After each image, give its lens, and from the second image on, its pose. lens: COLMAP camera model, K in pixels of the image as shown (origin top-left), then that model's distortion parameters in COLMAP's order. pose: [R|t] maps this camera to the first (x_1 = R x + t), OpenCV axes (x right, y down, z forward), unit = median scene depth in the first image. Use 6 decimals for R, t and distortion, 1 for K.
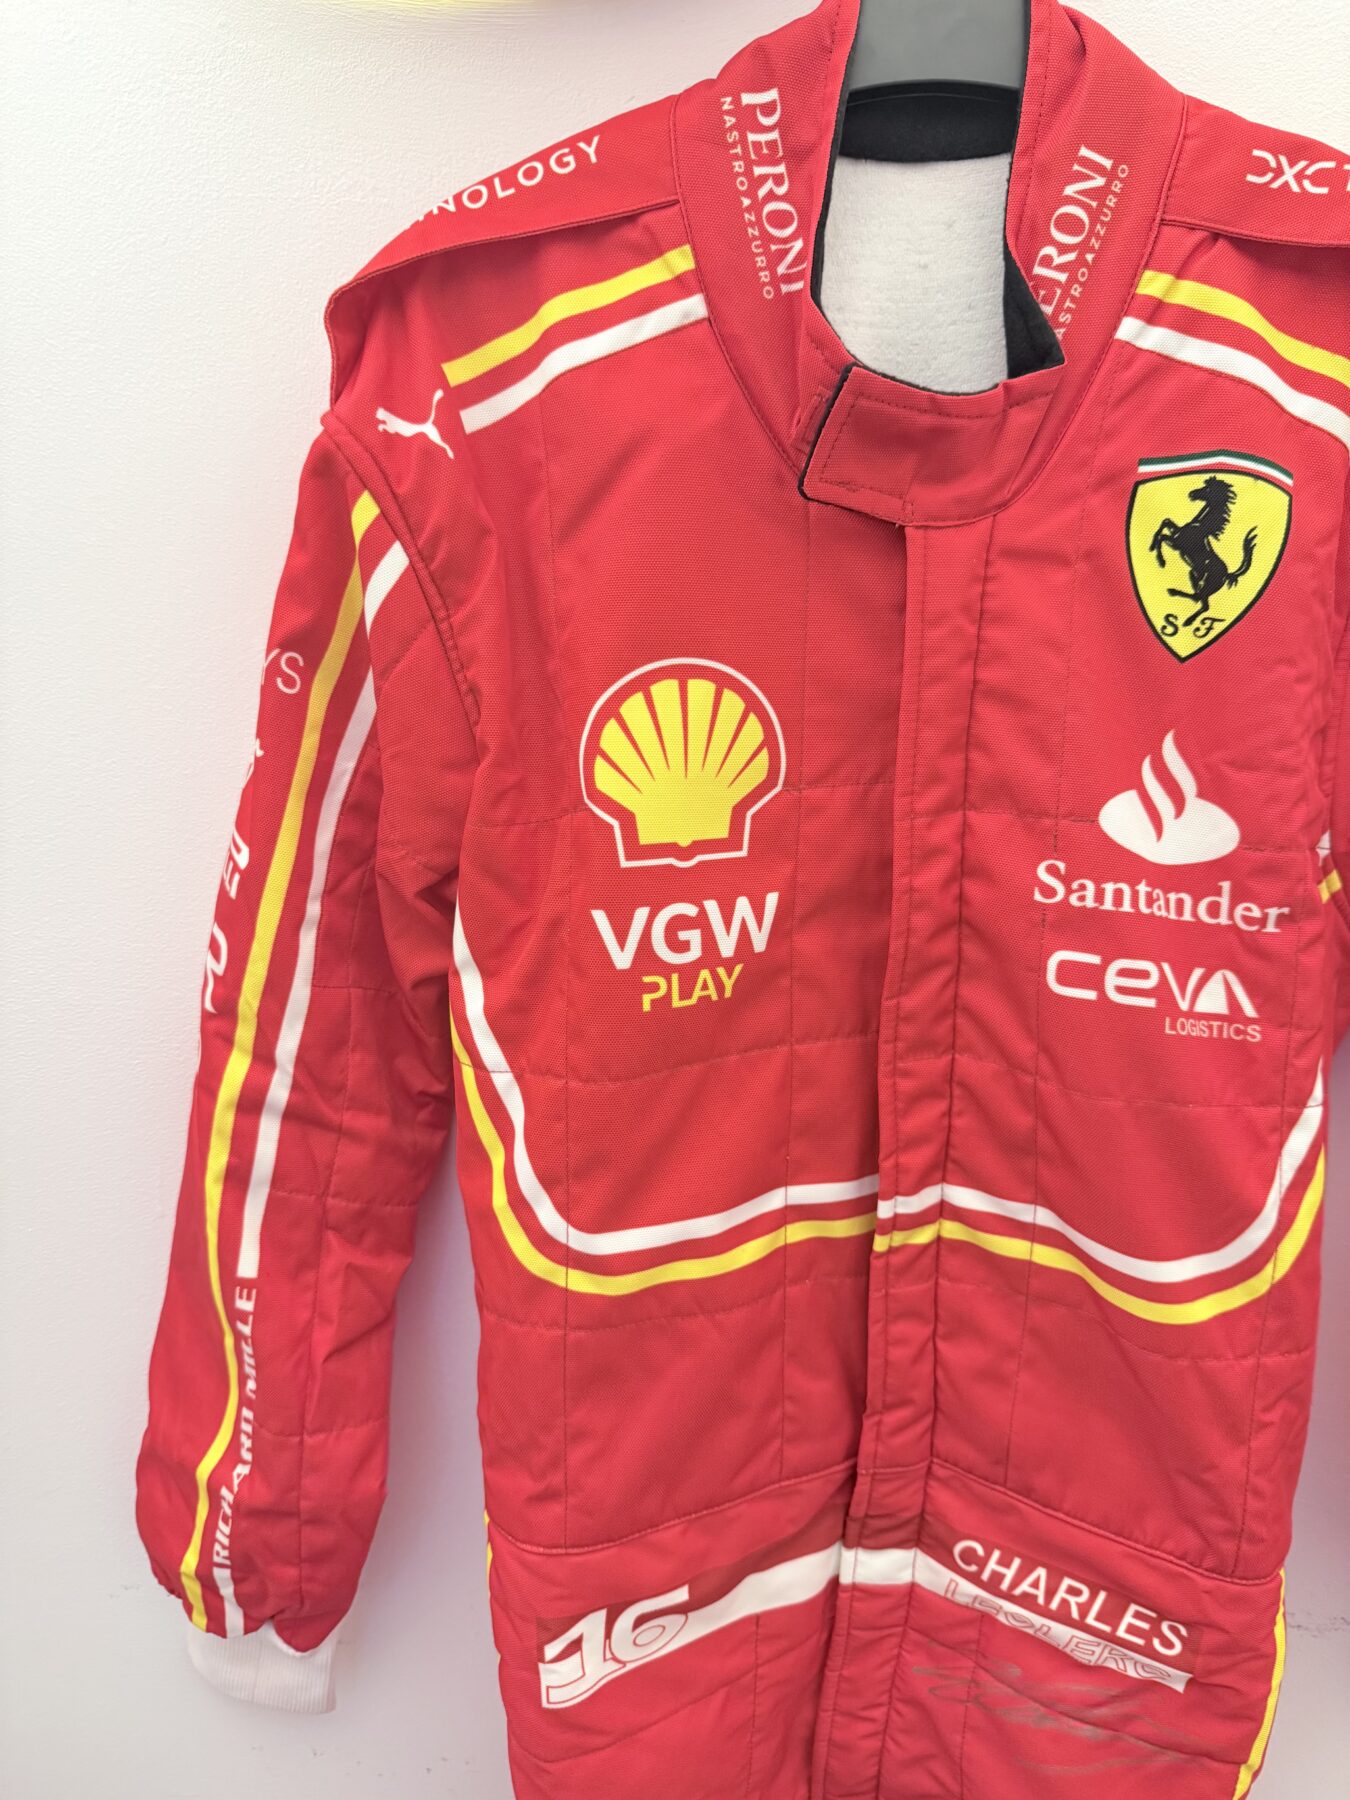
lens RADIAL K [[1268.6, 0, 676.7], [0, 1268.6, 903.0], [0, 0, 1]] dist [0.033122, -0.069651]
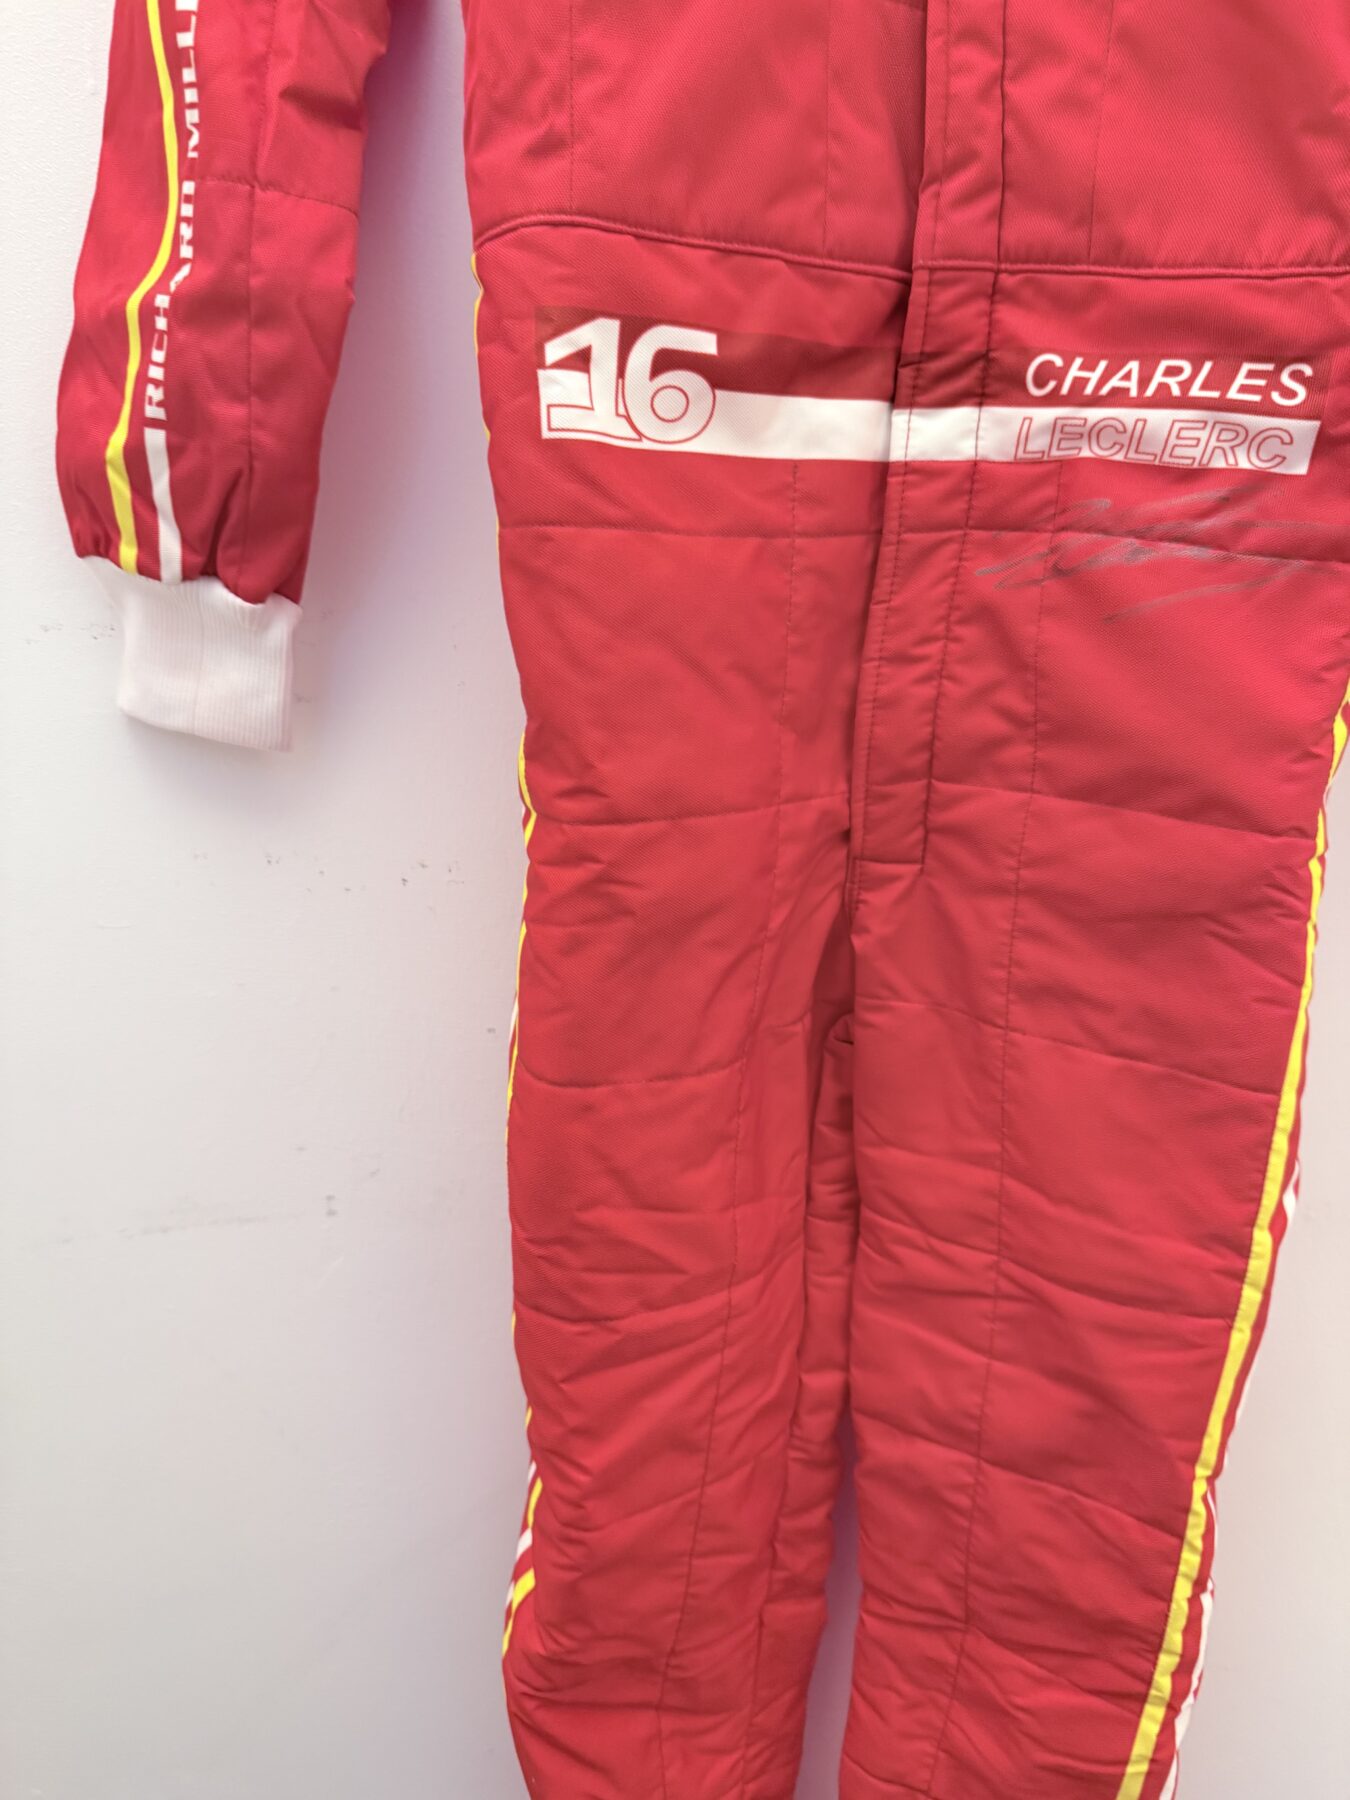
lens RADIAL K [[1273.7, 0, 677.7], [0, 1273.7, 885.3], [0, 0, 1]] dist [0.057287, -0.113028]
pose [[0.999765, -0.002891, 0.021472, -0.035558], [0.003471, 0.999628, -0.027042, 0.922764], [-0.021386, 0.027111, 0.999404, 0.170842]]
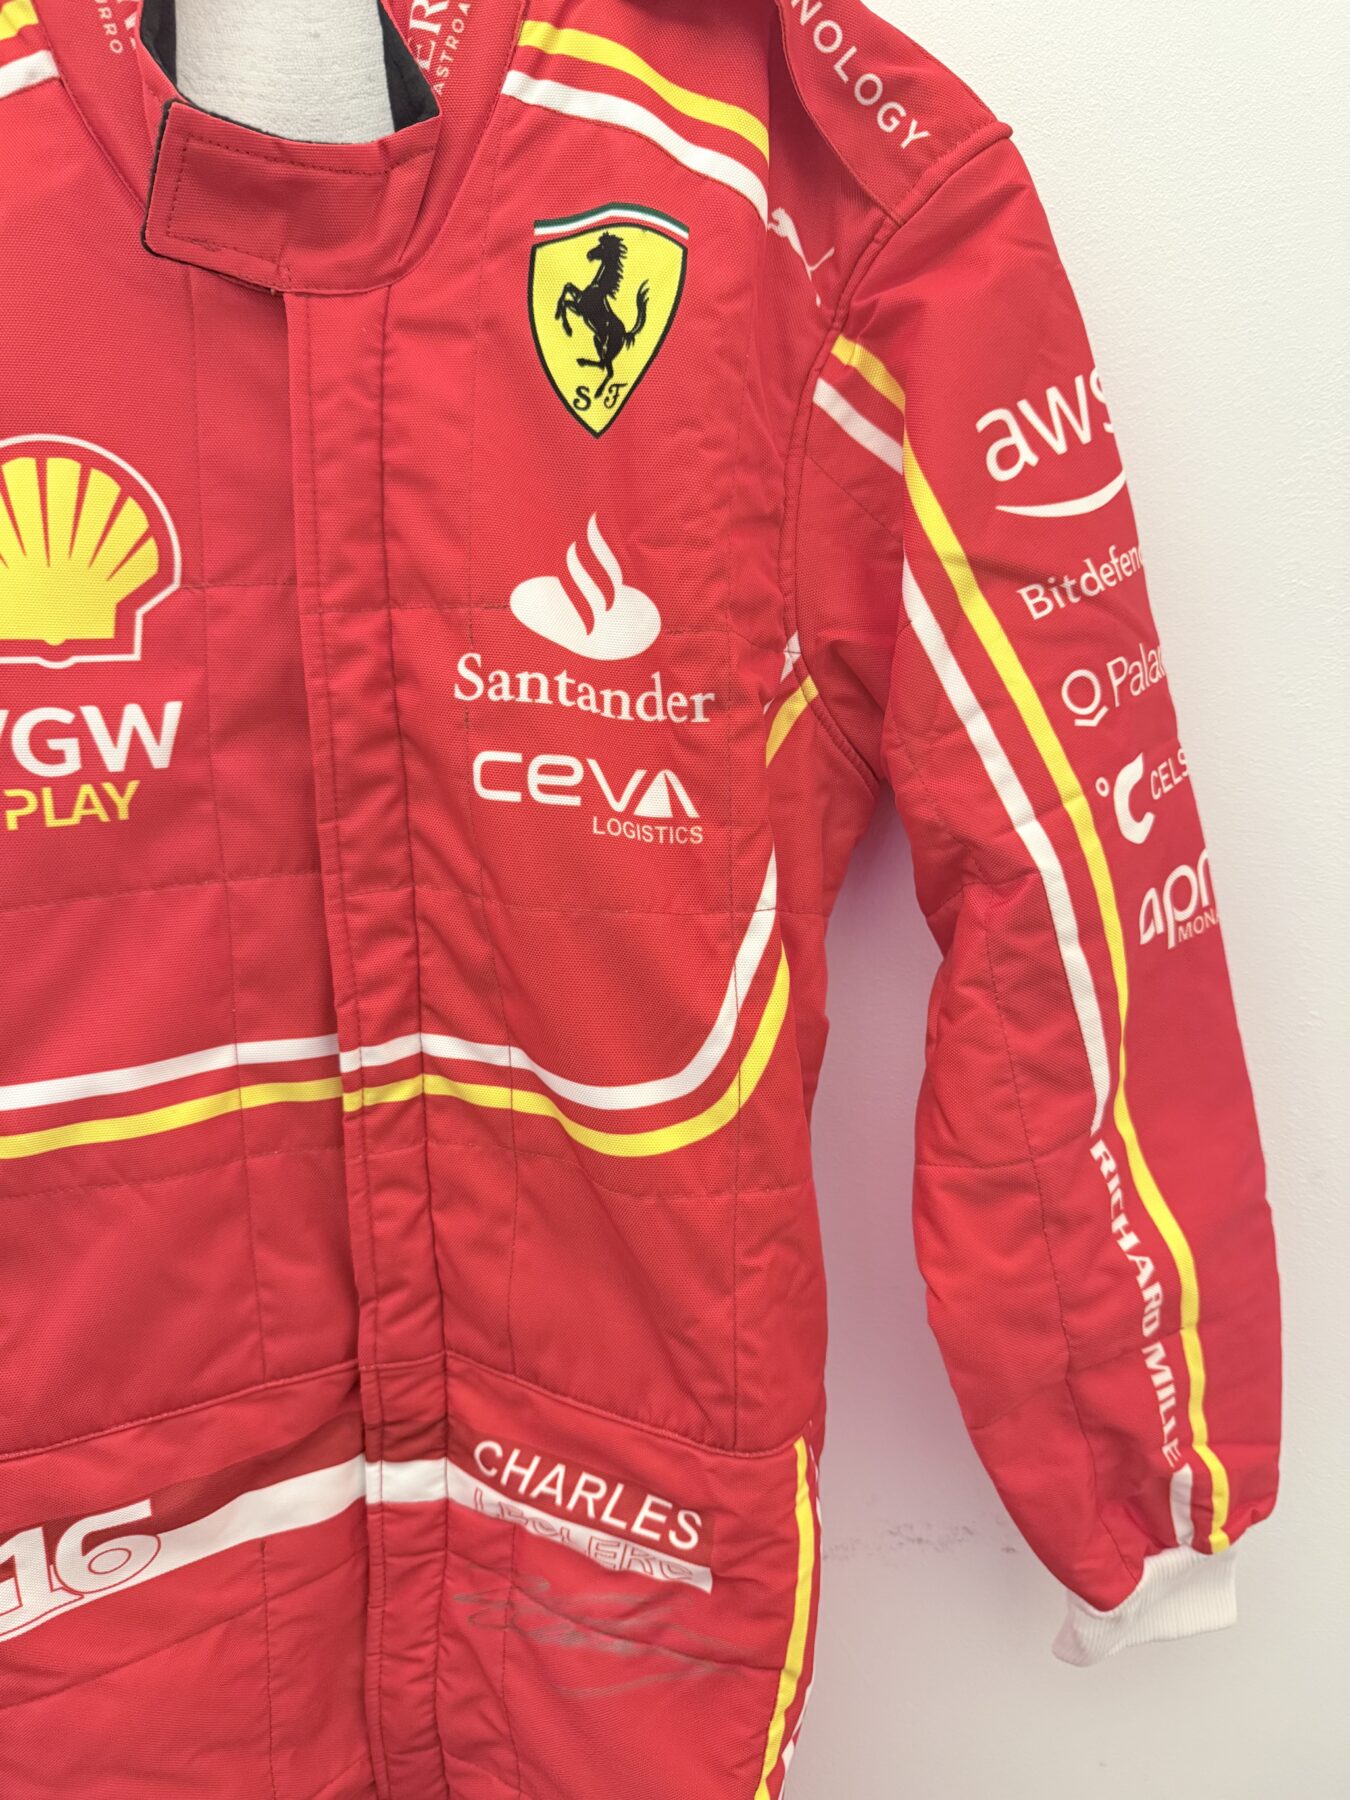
lens RADIAL K [[1268.6, 0, 676.7], [0, 1268.6, 903.0], [0, 0, 1]] dist [0.033122, -0.069651]
pose [[0.998013, -0.036085, 0.051659, 0.348533], [0.038442, 0.998230, -0.045386, 0.173429], [-0.049930, 0.047282, 0.997633, 0.073003]]
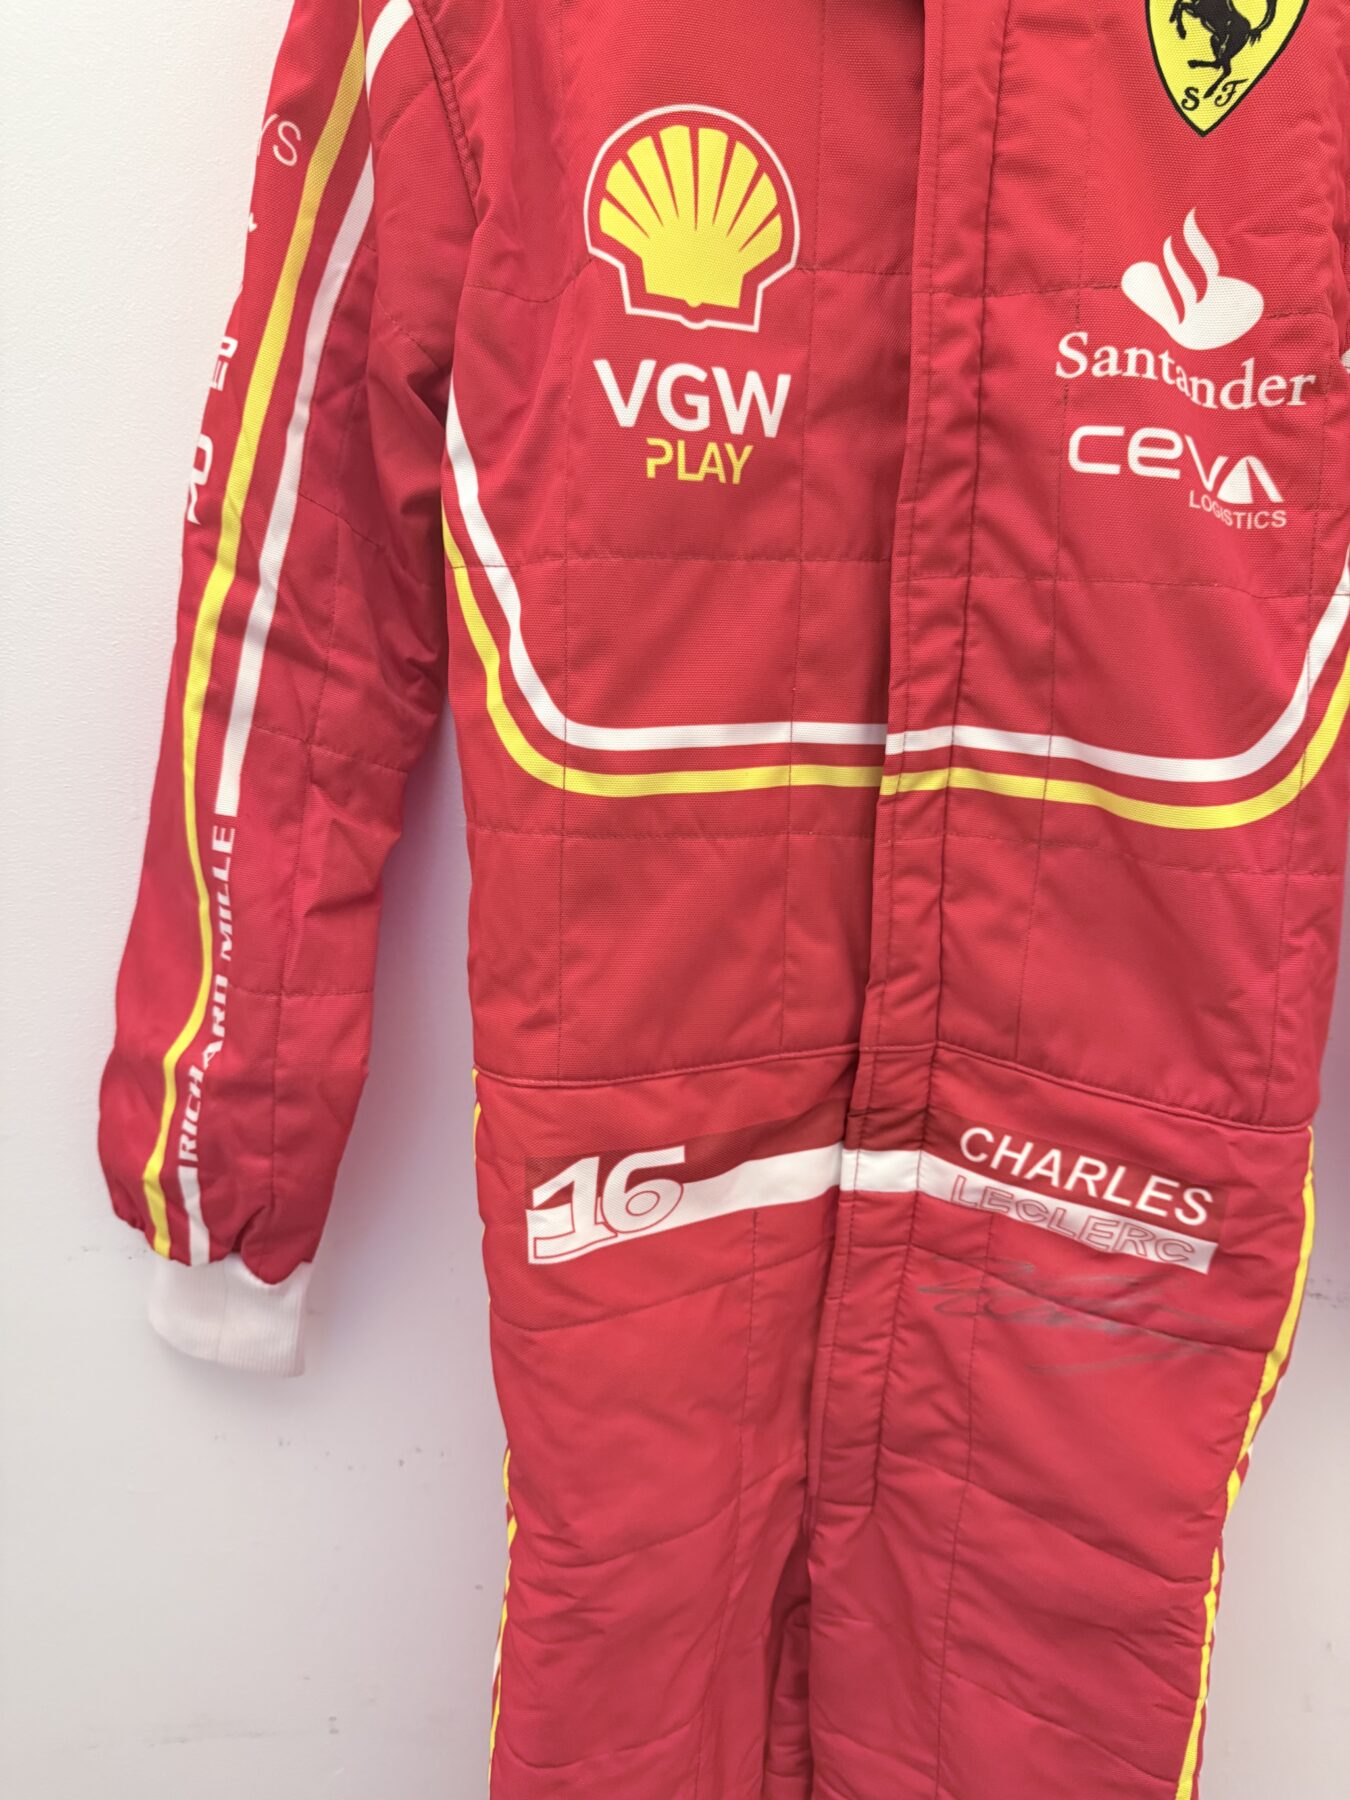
lens RADIAL K [[1275.4, 0, 672.7], [0, 1275.4, 900.8], [0, 0, 1]] dist [0.111916, -0.220117]
pose [[0.999828, 0.012945, 0.013245, -0.014755], [-0.012451, 0.999248, -0.036725, 0.388561], [-0.013710, 0.036554, 0.999238, 0.034079]]
